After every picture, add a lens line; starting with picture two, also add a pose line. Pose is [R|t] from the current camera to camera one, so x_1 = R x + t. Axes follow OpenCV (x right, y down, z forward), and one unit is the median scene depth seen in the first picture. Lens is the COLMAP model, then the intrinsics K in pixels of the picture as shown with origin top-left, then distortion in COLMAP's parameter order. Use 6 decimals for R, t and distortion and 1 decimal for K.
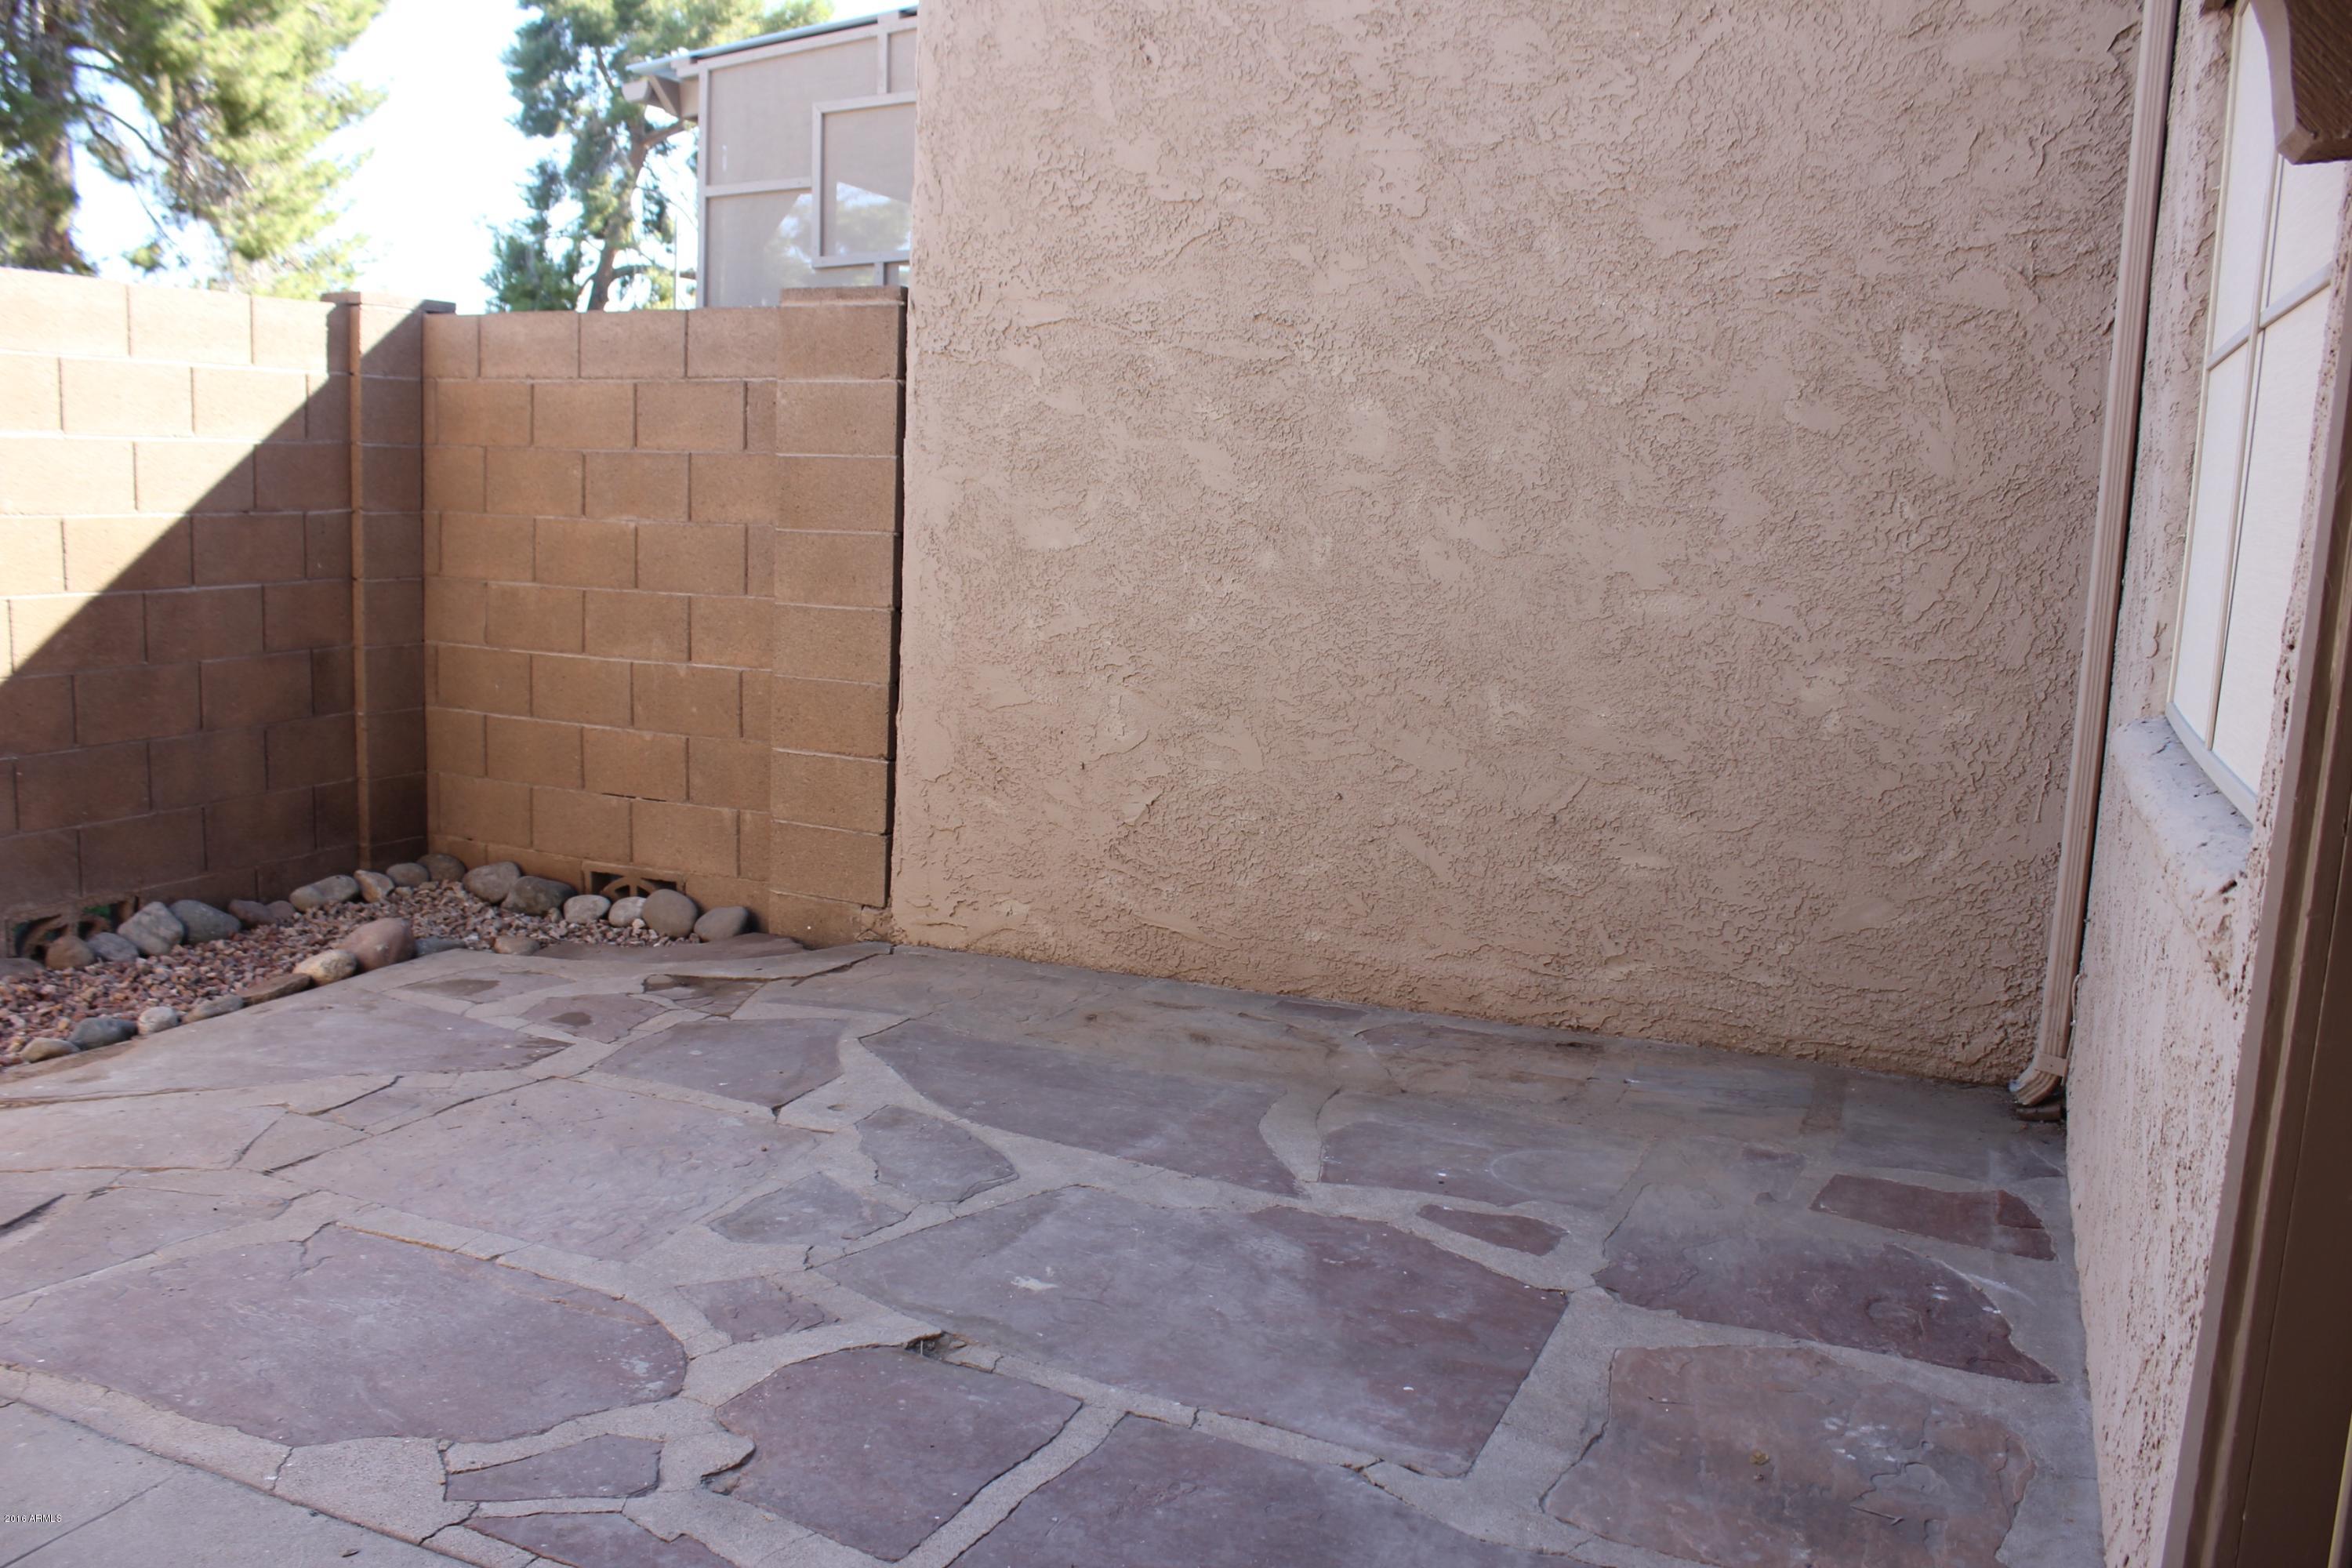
lens RADIAL K [[1923.5, 0, 1179.7], [0, 1923.5, 795.2], [0, 0, 1]] dist [-0.170097, 0.153325]
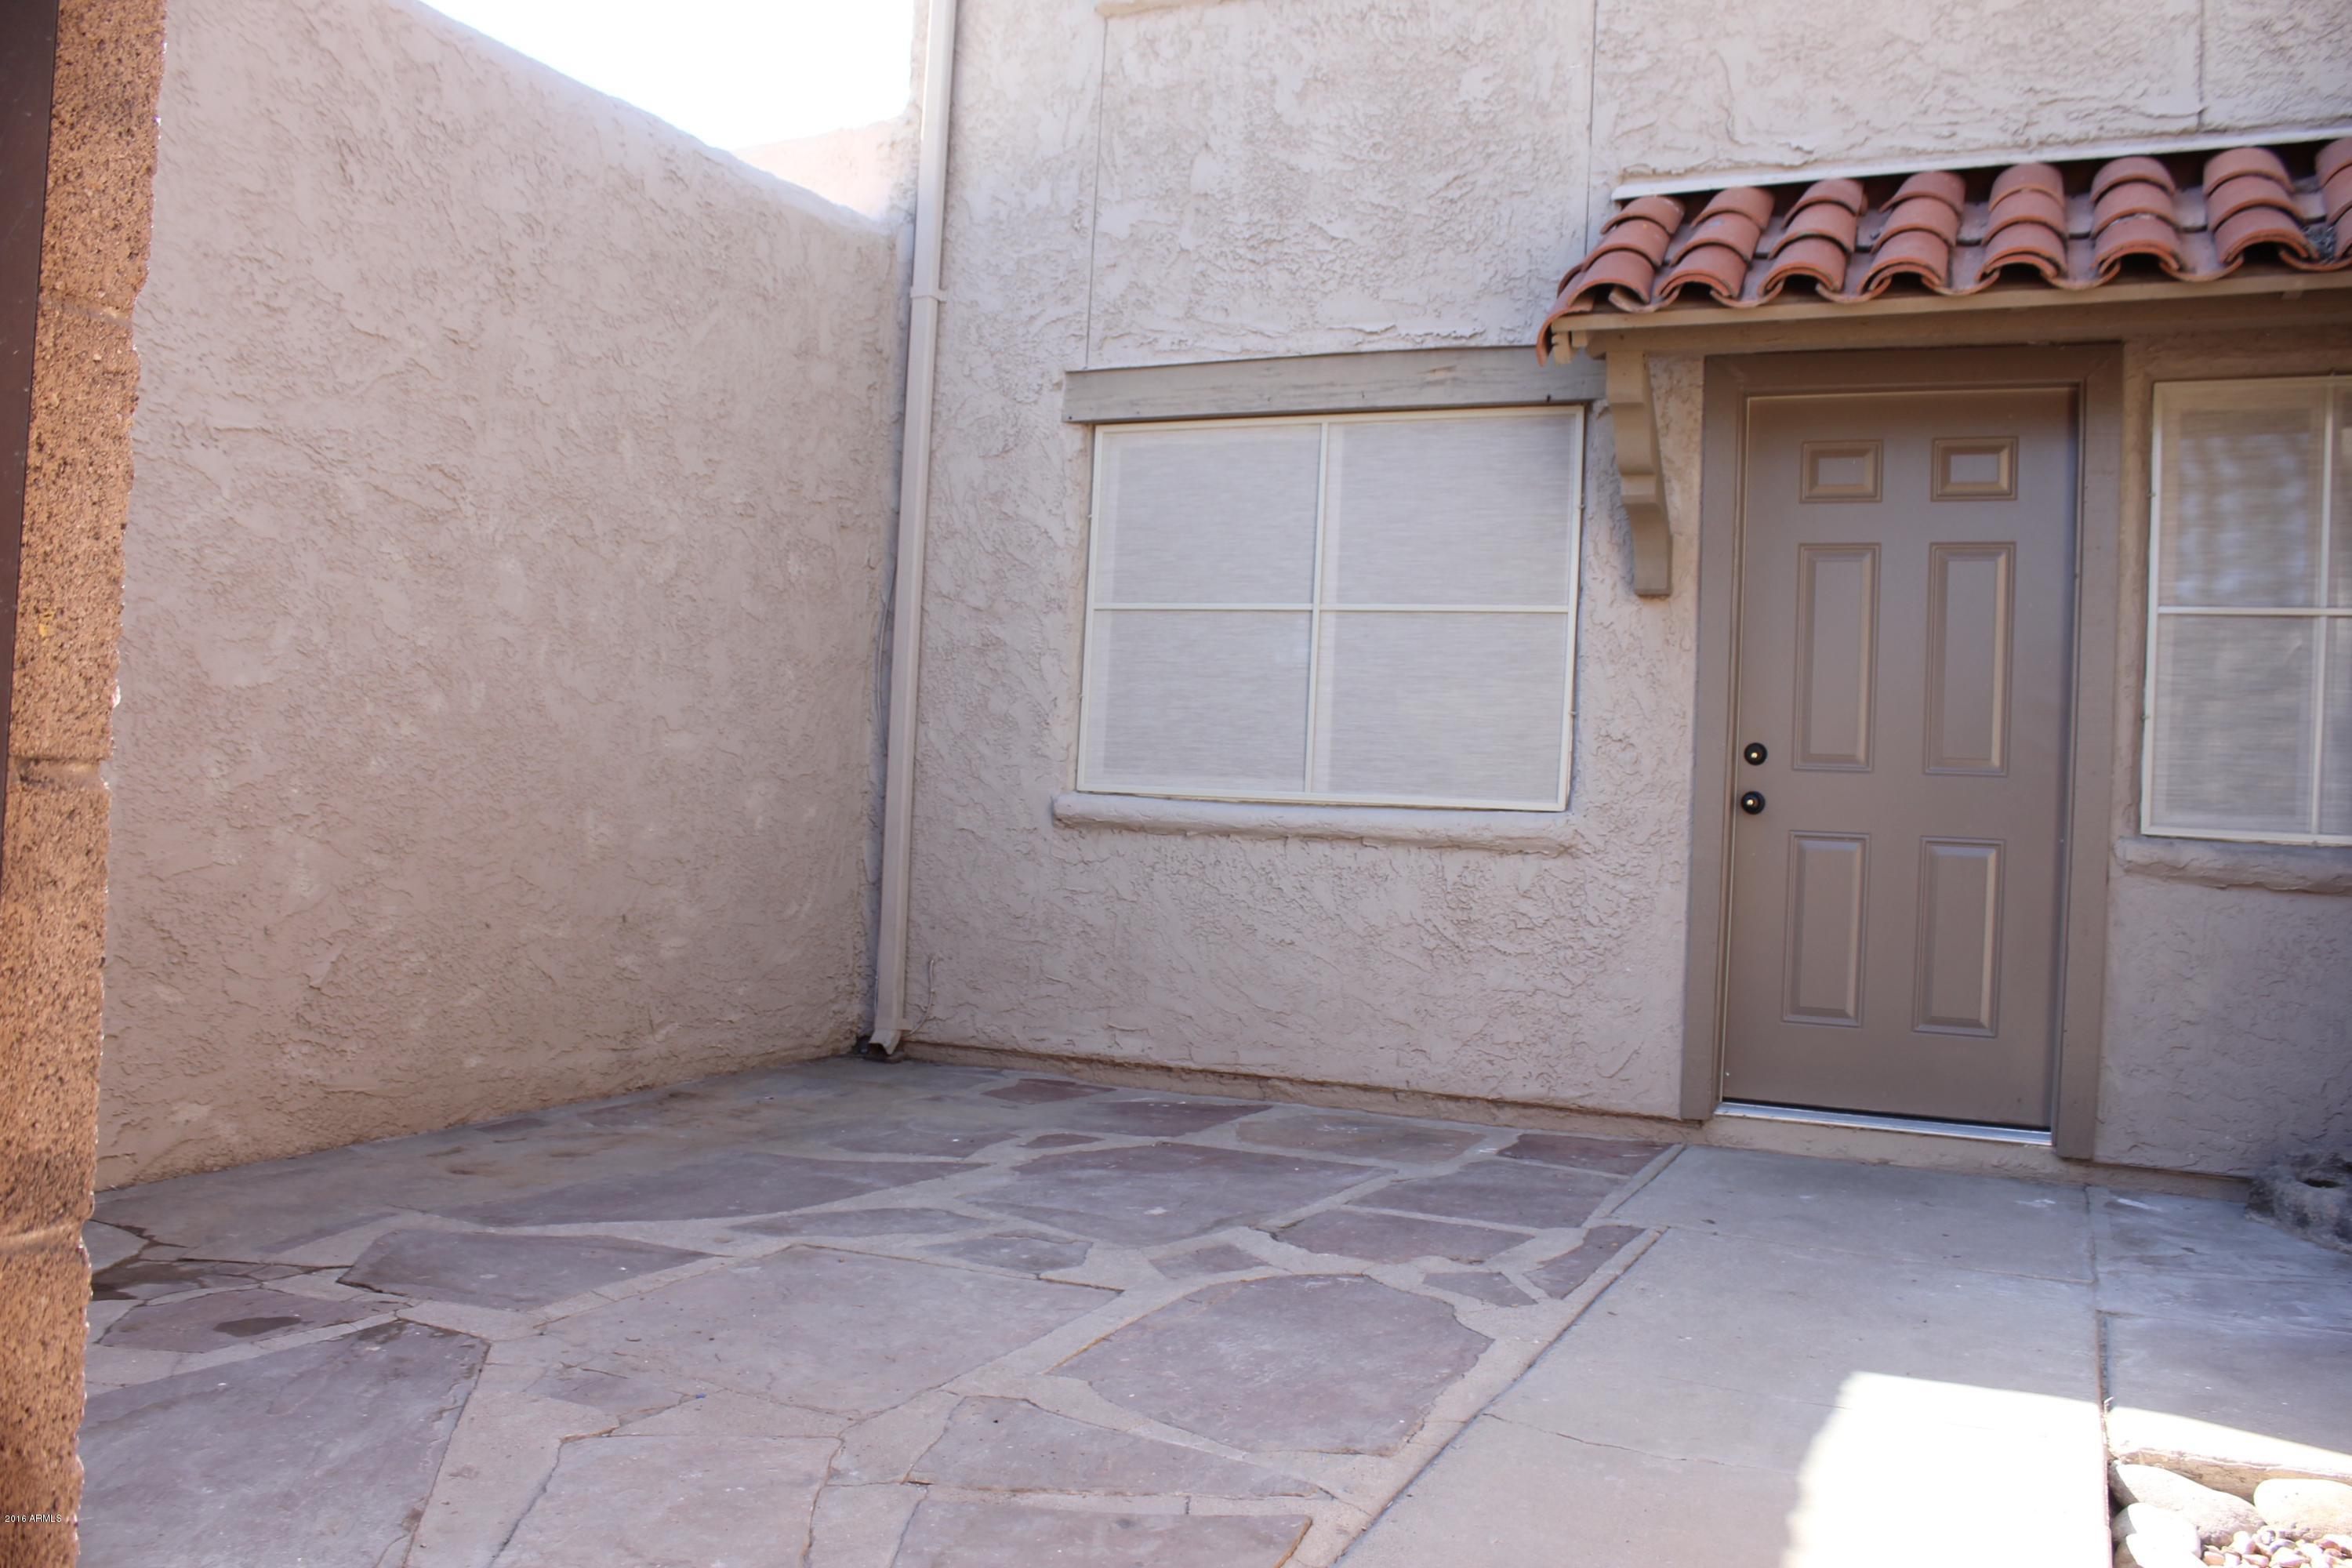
lens RADIAL K [[1923.5, 0, 1179.7], [0, 1923.5, 795.2], [0, 0, 1]] dist [-0.170097, 0.153325]
pose [[0.014468, -0.032000, 0.999383, -0.996099], [0.113197, 0.993115, 0.030161, -0.061442], [-0.993467, 0.112691, 0.017991, 0.618077]]
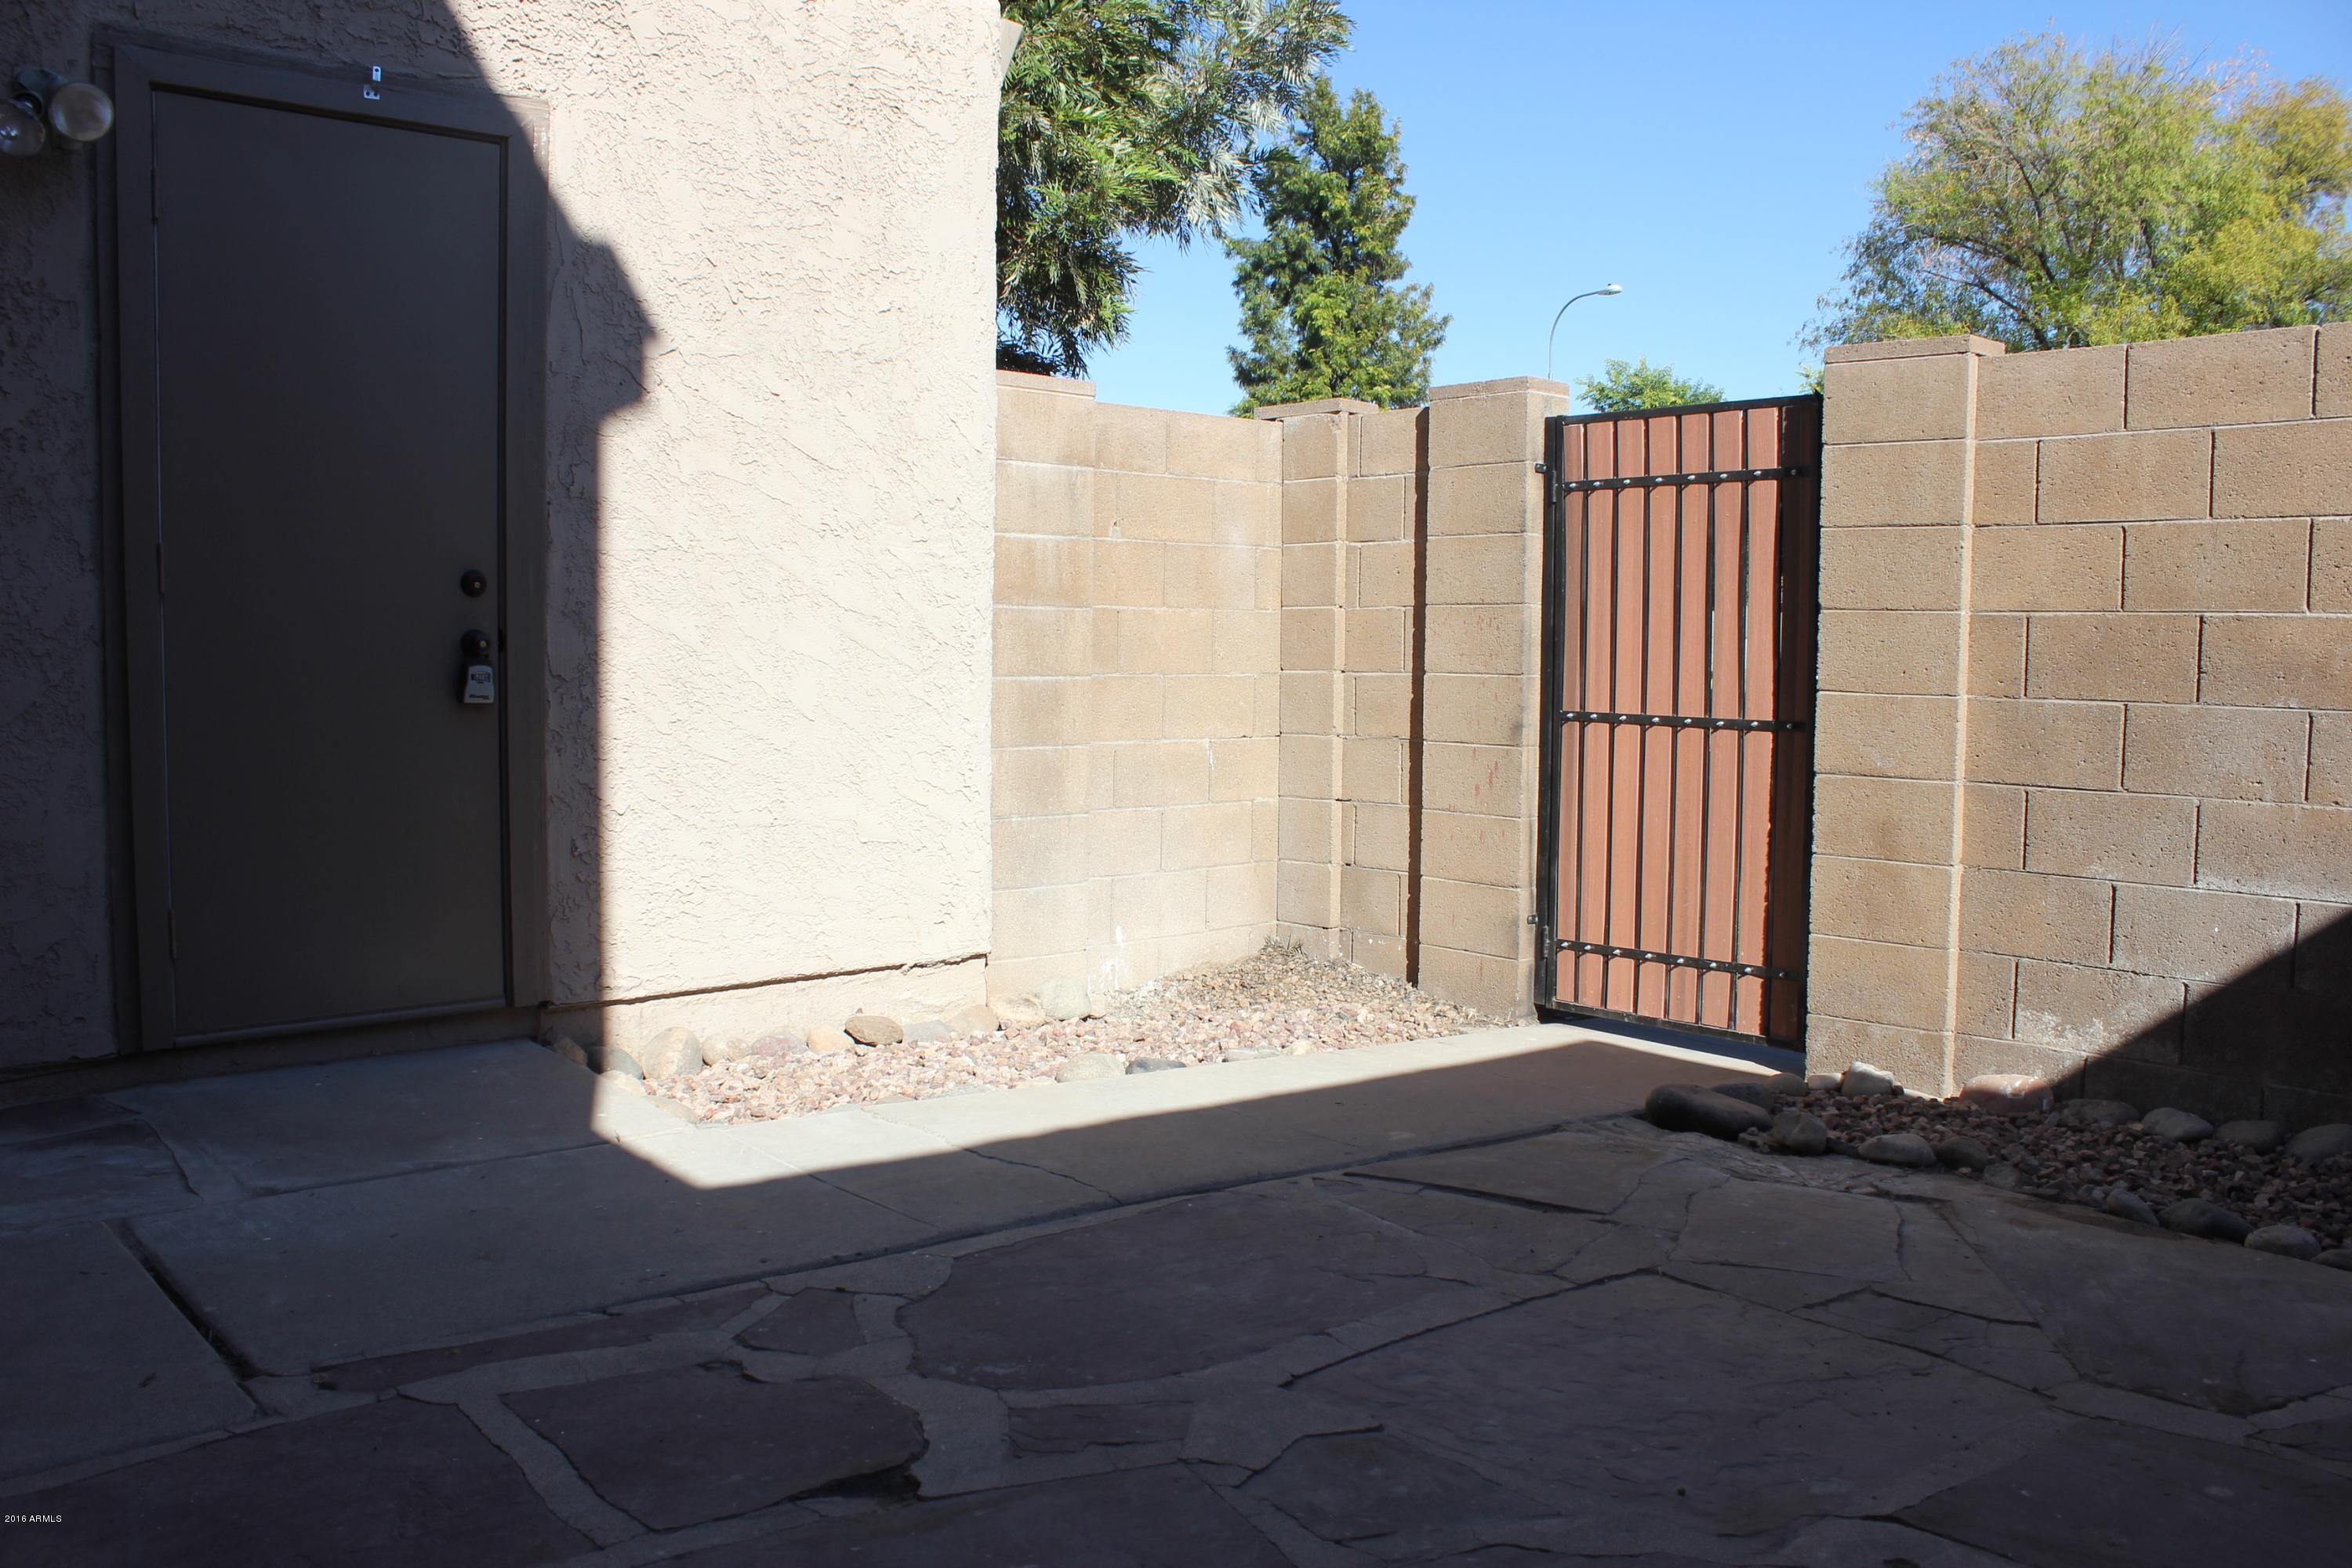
lens RADIAL K [[1923.5, 0, 1179.7], [0, 1923.5, 795.2], [0, 0, 1]] dist [-0.170097, 0.153325]
pose [[-0.414839, 0.030353, -0.909388, 0.332297], [-0.173180, 0.978540, 0.111661, -0.066776], [0.893262, 0.203810, -0.400680, 0.846903]]
